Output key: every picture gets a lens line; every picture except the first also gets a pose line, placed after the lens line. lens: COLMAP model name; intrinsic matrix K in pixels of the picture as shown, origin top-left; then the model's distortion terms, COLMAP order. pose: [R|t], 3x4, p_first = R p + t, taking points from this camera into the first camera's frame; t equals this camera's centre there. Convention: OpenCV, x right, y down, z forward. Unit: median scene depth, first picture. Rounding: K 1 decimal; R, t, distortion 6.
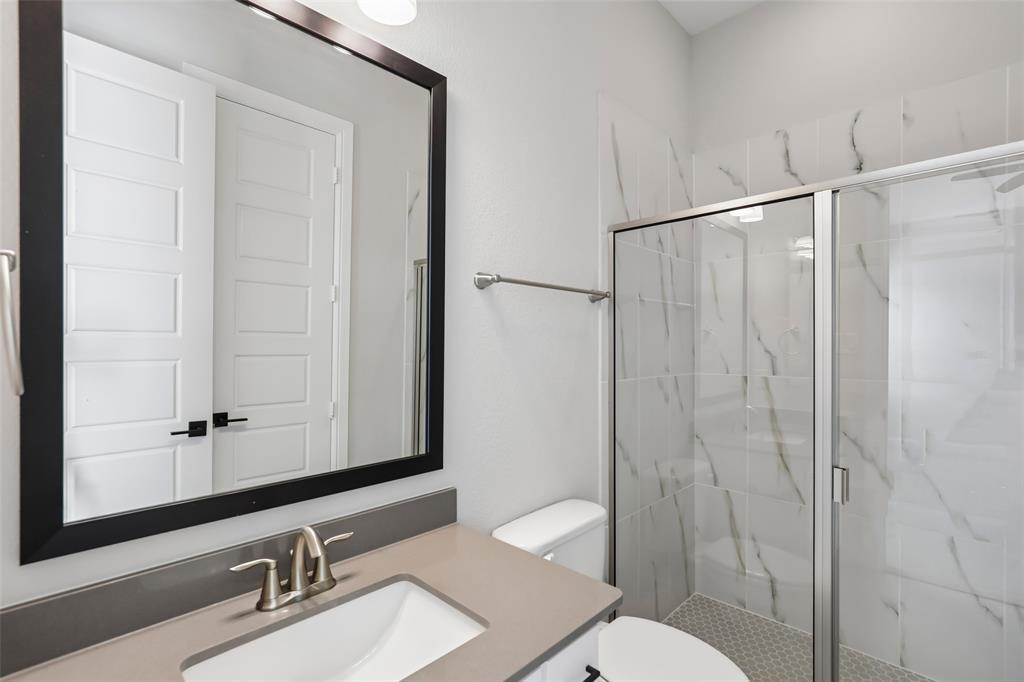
lens RADIAL K [[470.9, 0, 514.6], [0, 470.9, 348.7], [0, 0, 1]] dist [-0.016271, 0.007757]
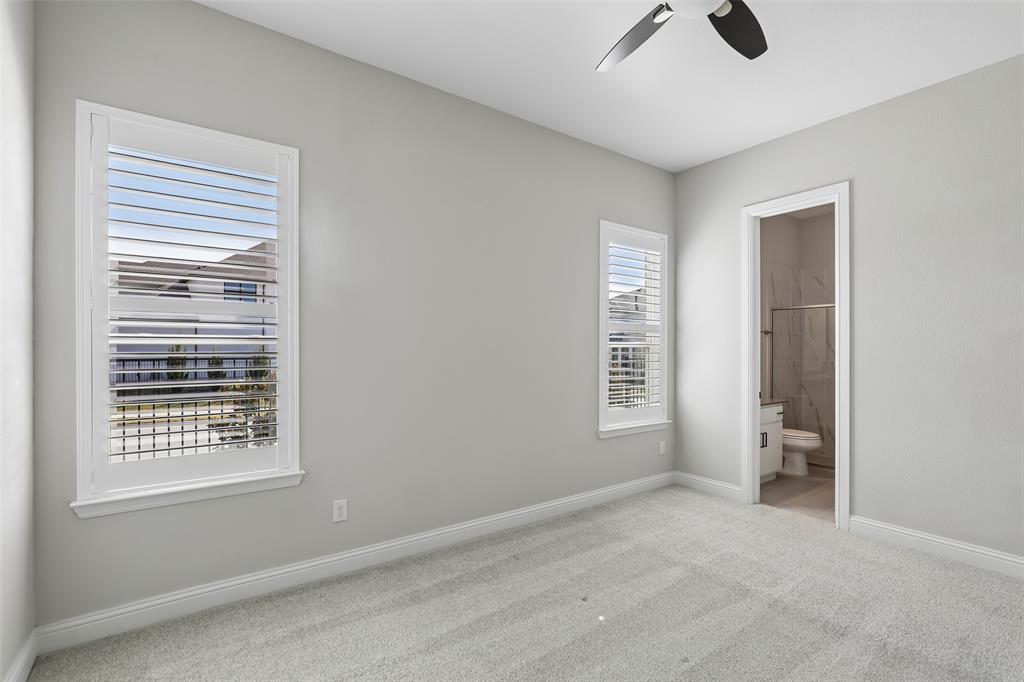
lens RADIAL K [[470.9, 0, 514.6], [0, 470.9, 348.7], [0, 0, 1]] dist [-0.016271, 0.007757]
pose [[0.985089, 0.002853, -0.172021, -0.712088], [-0.002298, 0.999991, 0.003427, -0.014297], [0.172030, -0.002981, 0.985087, -1.762380]]
